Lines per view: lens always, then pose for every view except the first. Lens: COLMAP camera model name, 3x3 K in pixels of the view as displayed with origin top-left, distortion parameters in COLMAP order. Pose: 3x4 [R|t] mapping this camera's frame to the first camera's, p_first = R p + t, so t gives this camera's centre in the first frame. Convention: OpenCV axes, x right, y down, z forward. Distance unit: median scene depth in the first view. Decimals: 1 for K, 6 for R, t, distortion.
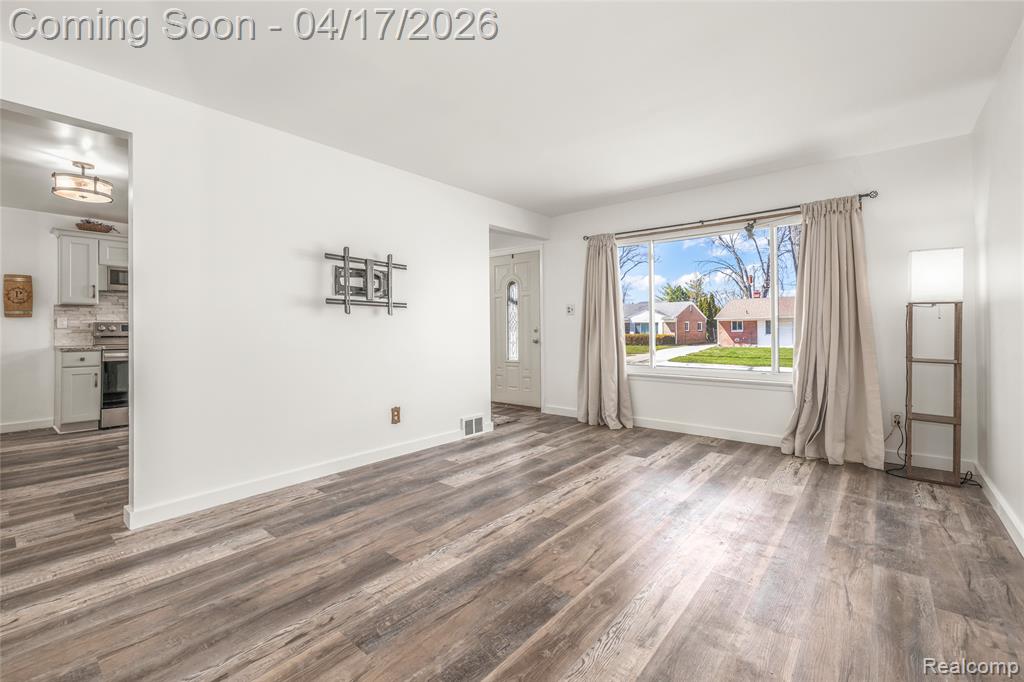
lens RADIAL K [[433.2, 0, 518.3], [0, 433.2, 325.4], [0, 0, 1]] dist [0.000592, -0.001014]
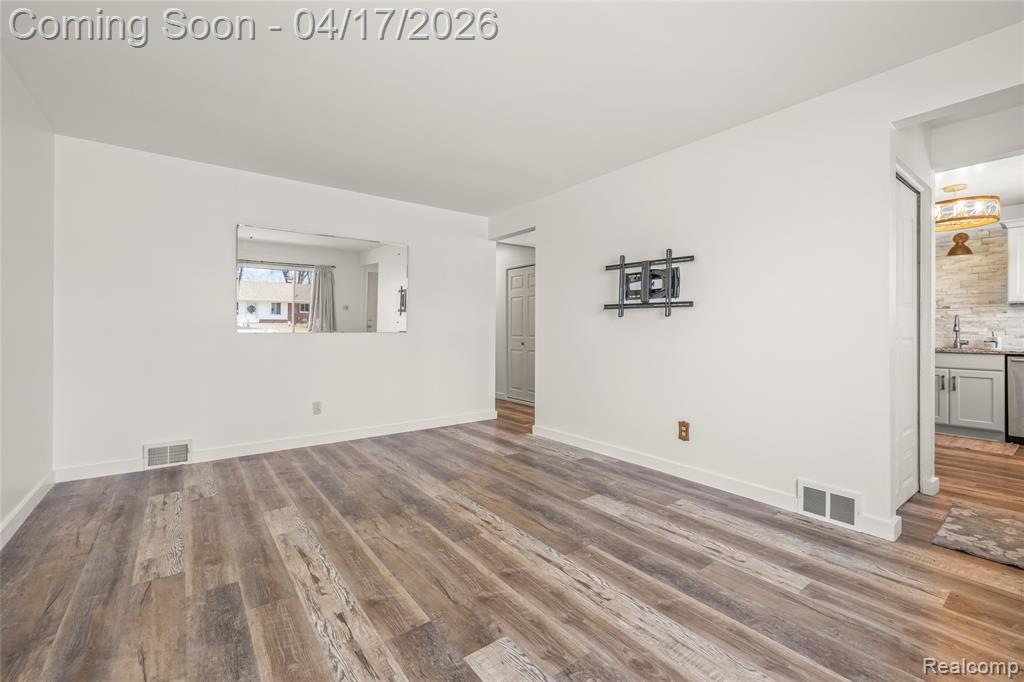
lens RADIAL K [[433.2, 0, 510.3], [0, 433.2, 334.5], [0, 0, 1]] dist [0.000592, -0.001014]
pose [[-0.223201, 0.015206, -0.974654, 0.792864], [0.003538, 0.999884, 0.014790, -0.000248], [0.974766, -0.000148, -0.223229, 1.056465]]
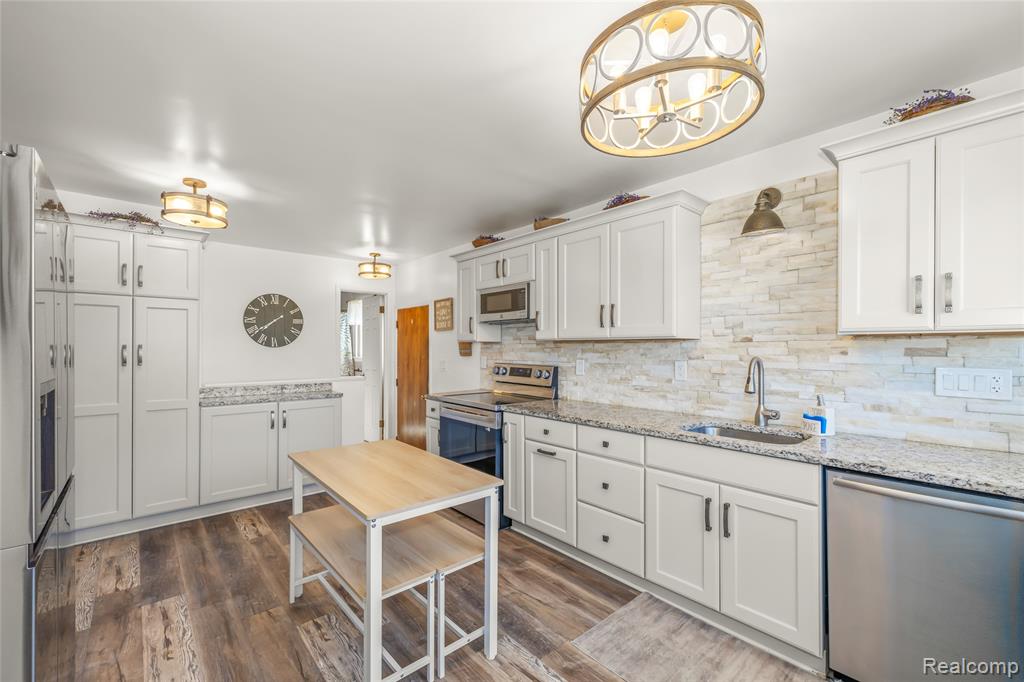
lens RADIAL K [[433.2, 0, 513.0], [0, 433.2, 344.5], [0, 0, 1]] dist [0.000592, -0.001014]
pose [[-0.148606, 0.002776, -0.988893, 0.693703], [0.002281, 0.999994, 0.002464, -0.006247], [0.988894, -0.001890, -0.148611, 1.140372]]
